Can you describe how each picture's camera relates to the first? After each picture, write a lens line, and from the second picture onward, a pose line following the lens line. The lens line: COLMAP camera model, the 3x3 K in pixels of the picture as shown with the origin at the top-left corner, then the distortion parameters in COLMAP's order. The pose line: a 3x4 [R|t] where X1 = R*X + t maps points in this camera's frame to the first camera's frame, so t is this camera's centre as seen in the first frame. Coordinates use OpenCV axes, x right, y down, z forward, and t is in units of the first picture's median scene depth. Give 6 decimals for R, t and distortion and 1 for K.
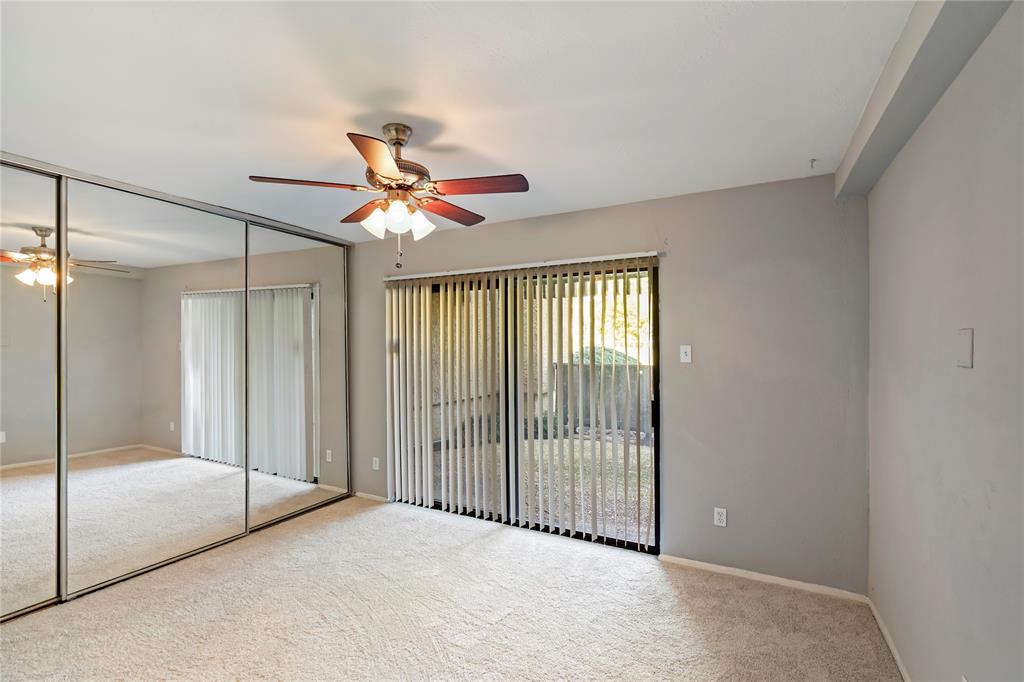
lens RADIAL K [[468.2, 0, 507.6], [0, 468.2, 336.8], [0, 0, 1]] dist [-0.000088, 0.001229]
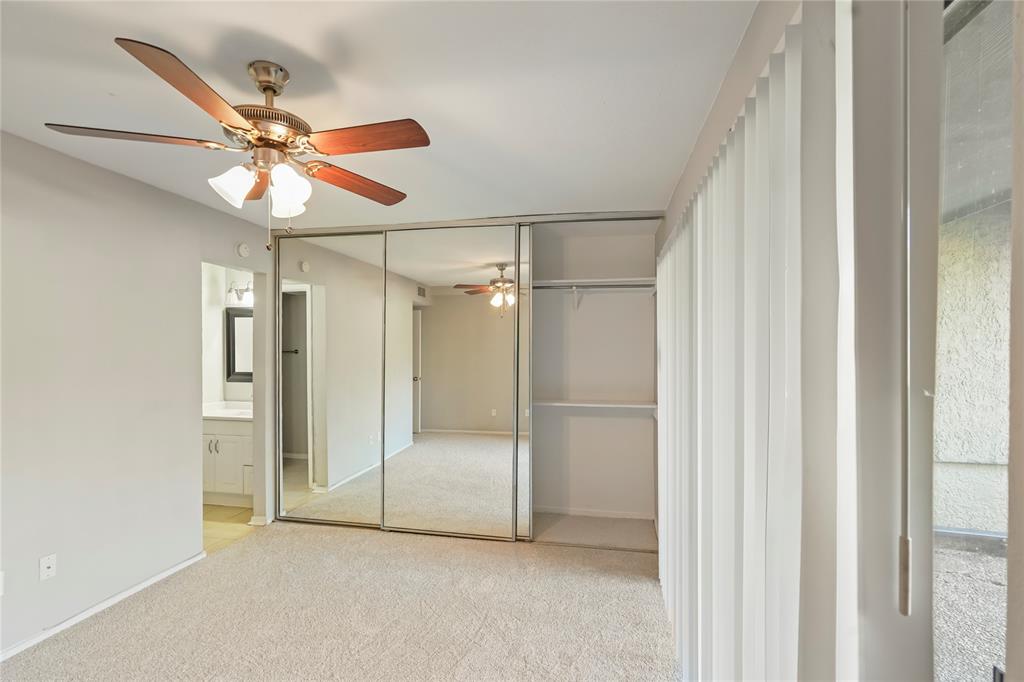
lens RADIAL K [[461.1, 0, 512.9], [0, 461.1, 344.6], [0, 0, 1]] dist [-0.000929, 0.000104]
pose [[0.309260, -0.002716, -0.950974, 0.405550], [0.015406, 0.999879, 0.002155, 0.005651], [0.950853, -0.015317, 0.309264, 0.767305]]
